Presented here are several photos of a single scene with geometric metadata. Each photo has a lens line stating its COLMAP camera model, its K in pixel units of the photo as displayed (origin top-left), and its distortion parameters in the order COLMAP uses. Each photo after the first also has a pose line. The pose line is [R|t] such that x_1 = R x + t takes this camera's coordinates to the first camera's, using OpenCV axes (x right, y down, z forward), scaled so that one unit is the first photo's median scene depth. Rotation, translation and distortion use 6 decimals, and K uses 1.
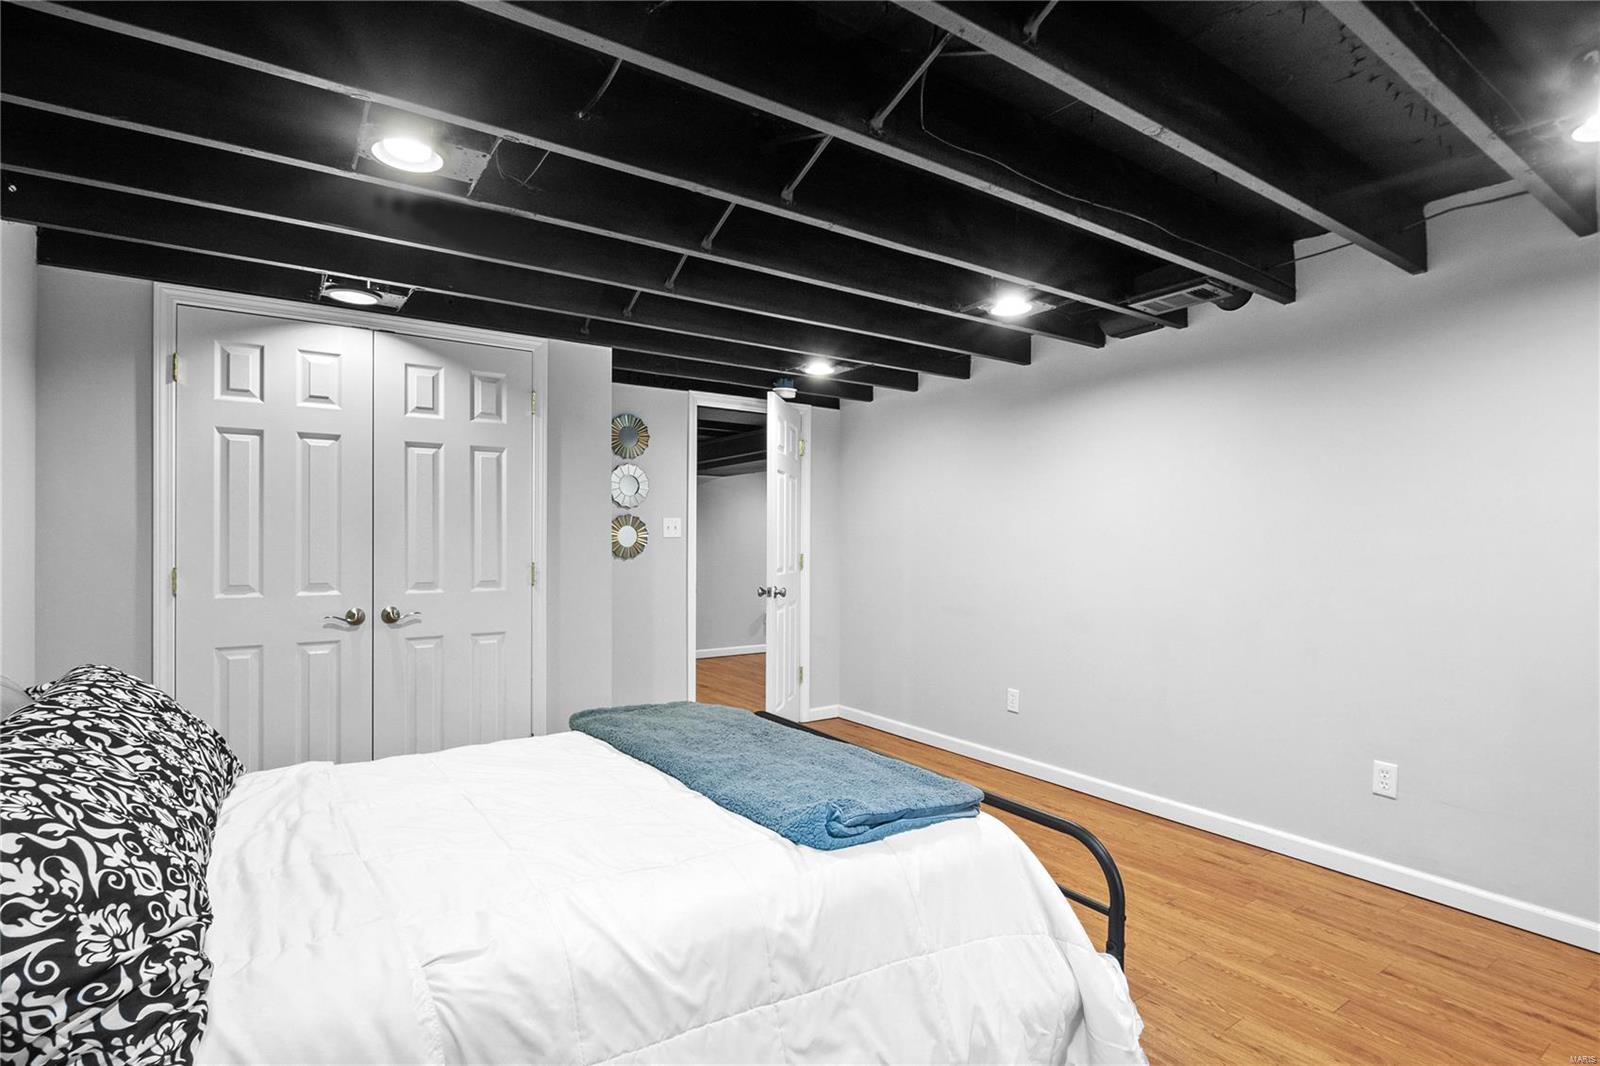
lens RADIAL K [[773.5, 0, 796.6], [0, 773.5, 541.5], [0, 0, 1]] dist [-0.009307, -0.001507]
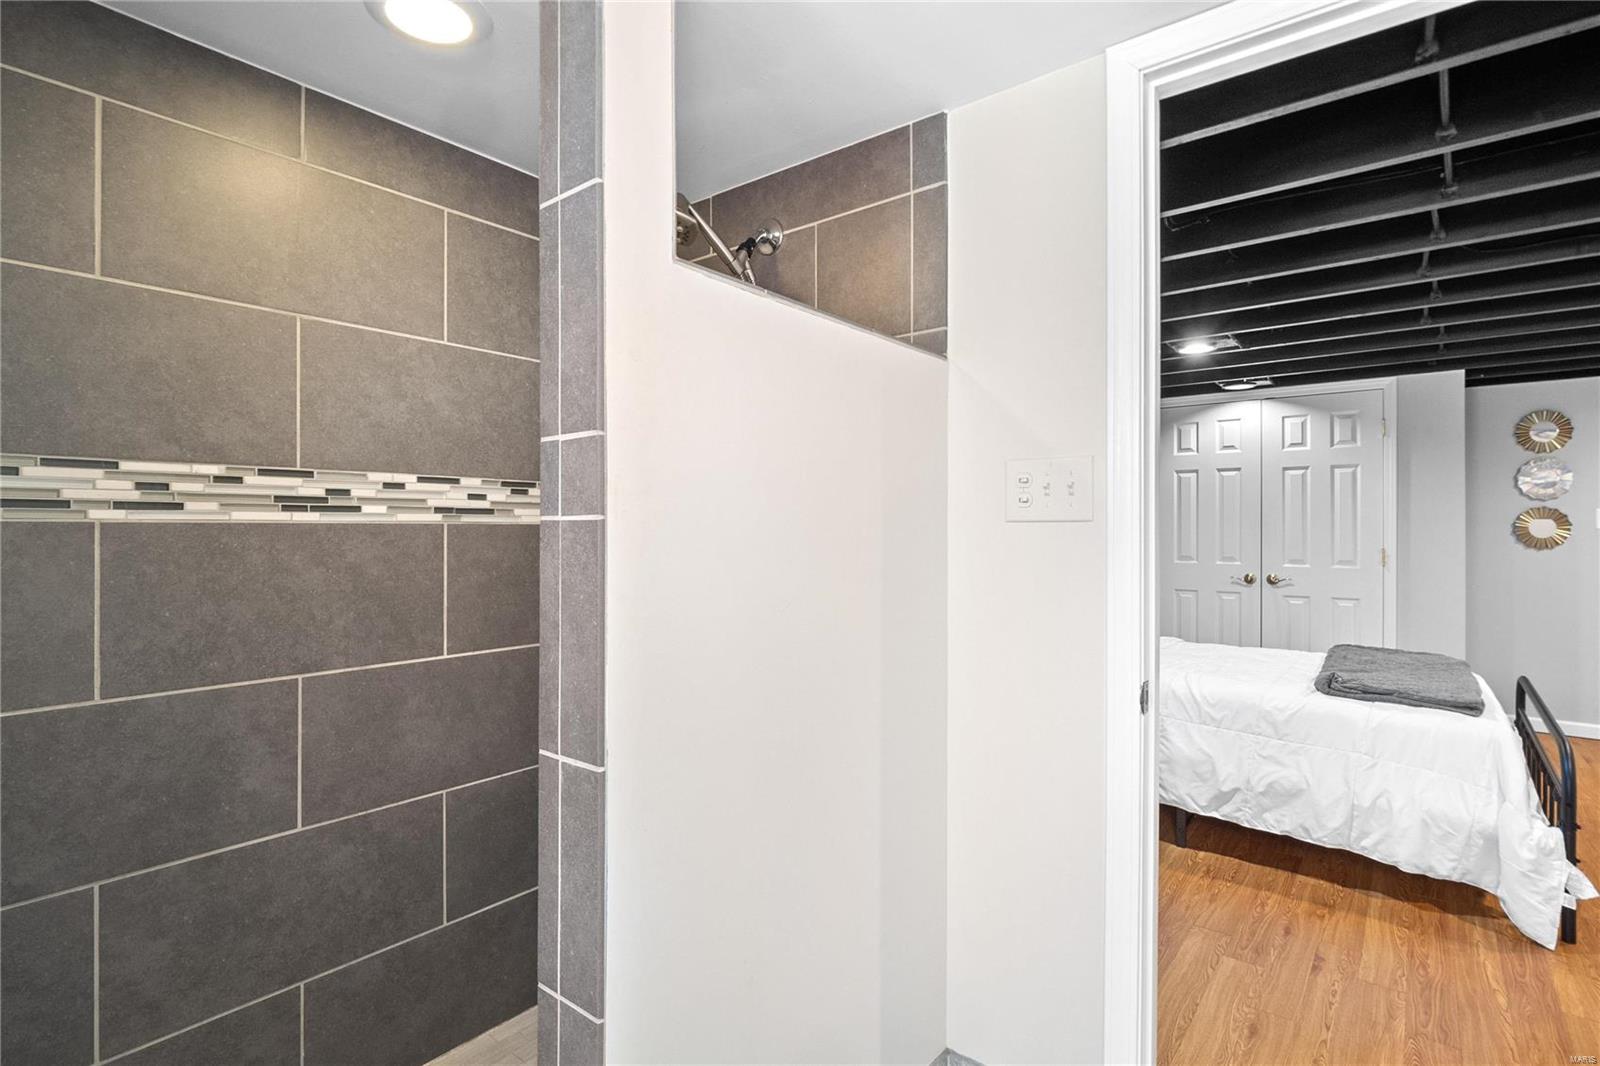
lens RADIAL K [[773.5, 0, 796.4], [0, 773.5, 529.7], [0, 0, 1]] dist [-0.009307, -0.001507]
pose [[0.295811, 0.001291, -0.955246, 0.705862], [-0.000508, 0.999999, 0.001194, -0.006888], [0.955246, 0.000132, 0.295811, -0.397889]]
